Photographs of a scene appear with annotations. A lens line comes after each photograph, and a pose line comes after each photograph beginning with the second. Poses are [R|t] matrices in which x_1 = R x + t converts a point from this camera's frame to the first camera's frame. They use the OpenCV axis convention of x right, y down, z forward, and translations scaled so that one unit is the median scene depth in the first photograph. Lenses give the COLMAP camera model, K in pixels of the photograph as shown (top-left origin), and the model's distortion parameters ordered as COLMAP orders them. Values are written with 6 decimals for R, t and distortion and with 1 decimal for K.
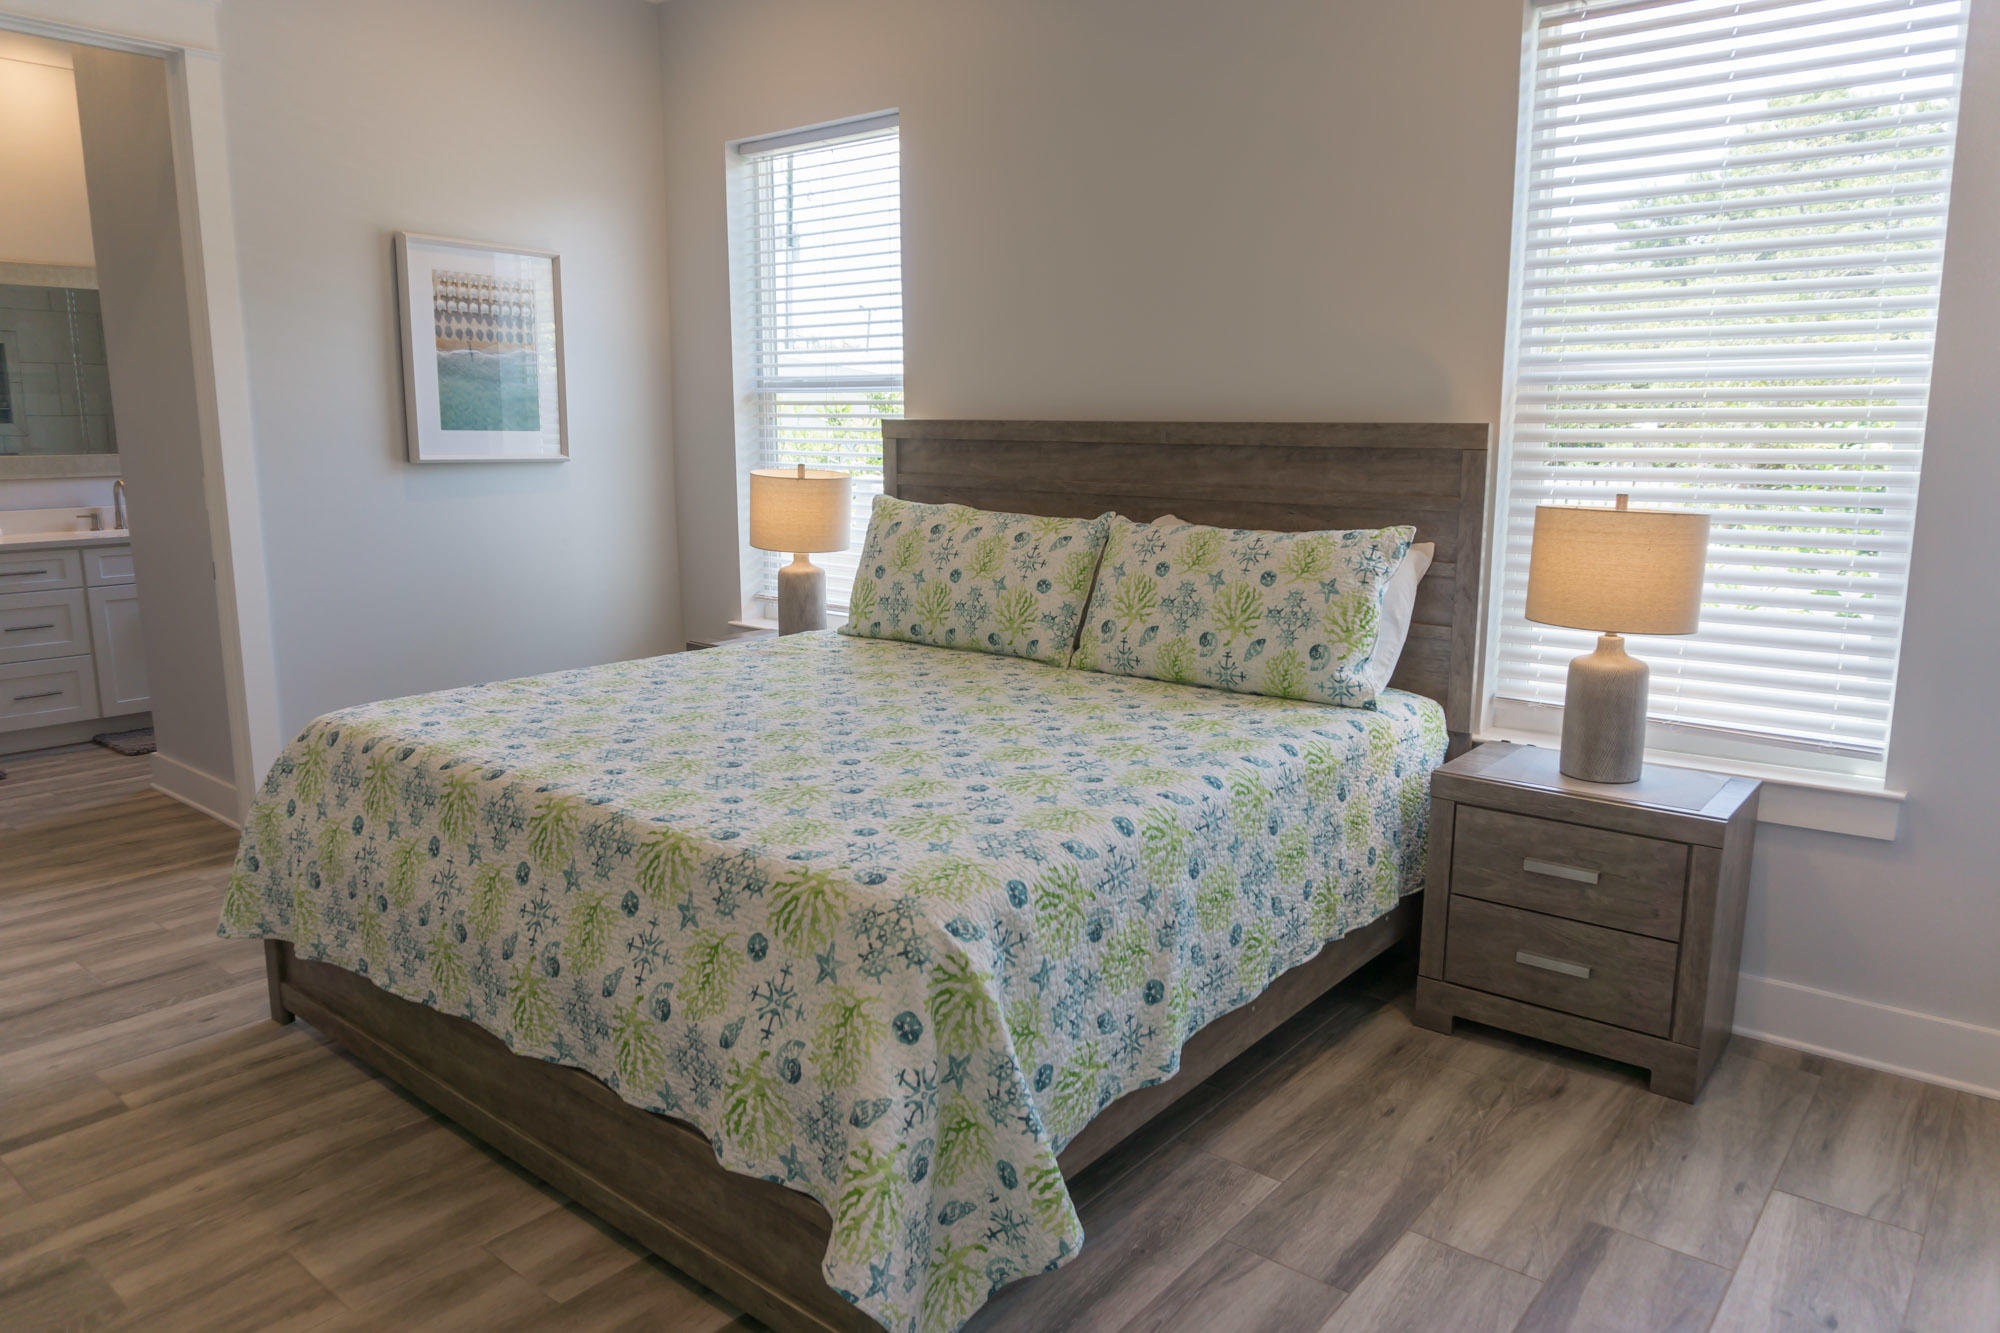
lens RADIAL K [[1332.3, 0, 1007.3], [0, 1332.3, 669.9], [0, 0, 1]] dist [-0.019576, -0.001633]
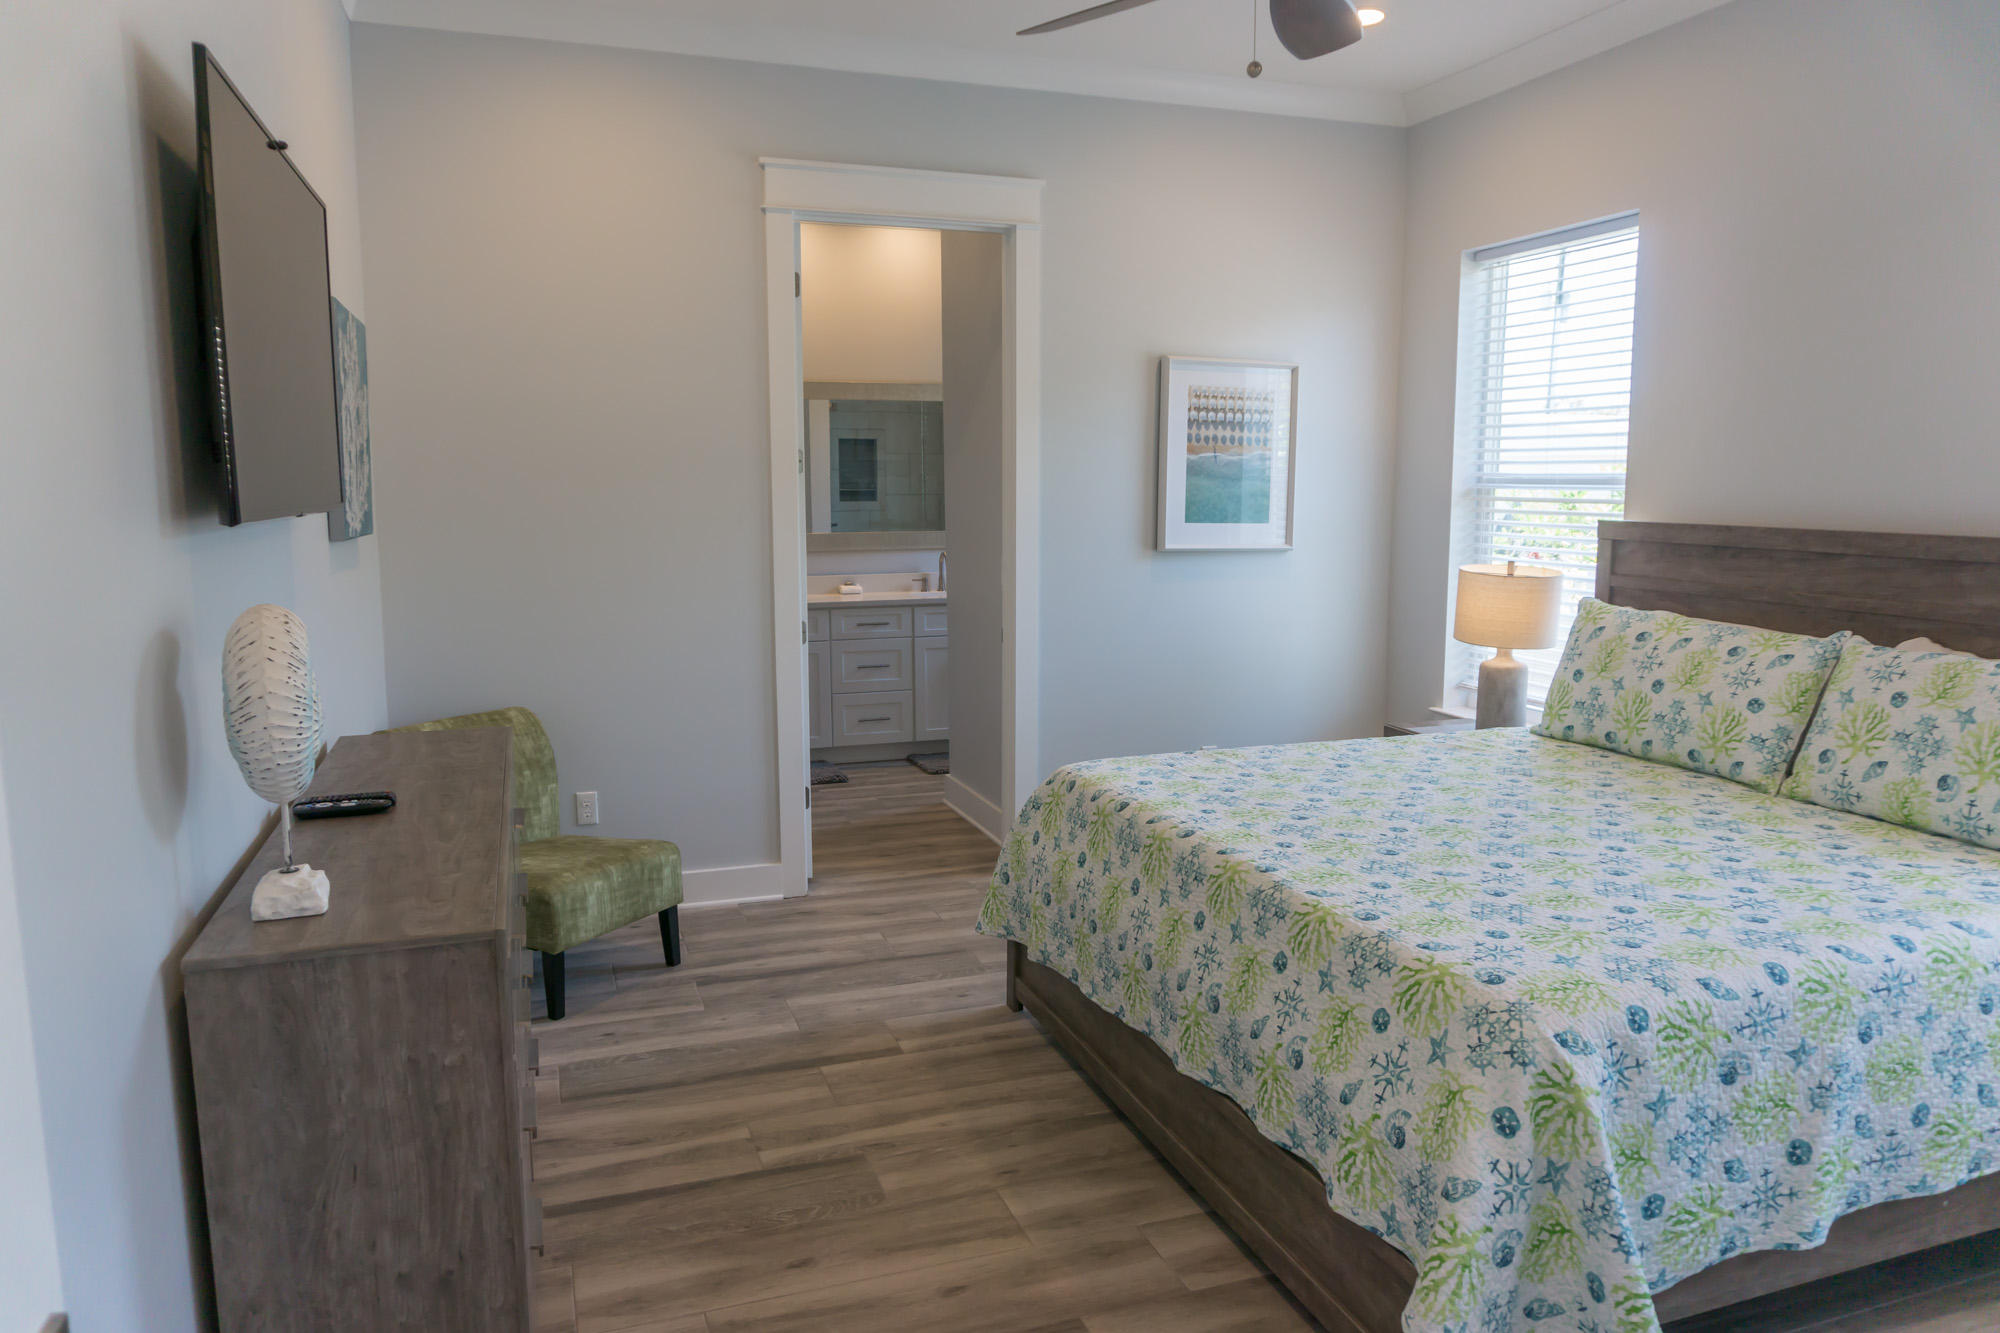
lens RADIAL K [[1332.3, 0, 998.7], [0, 1332.3, 658.3], [0, 0, 1]] dist [-0.019576, -0.001633]
pose [[0.853685, 0.064456, -0.516785, 0.064126], [-0.093724, 0.995125, -0.030707, -0.021266], [0.512286, 0.074650, 0.855564, -0.099466]]
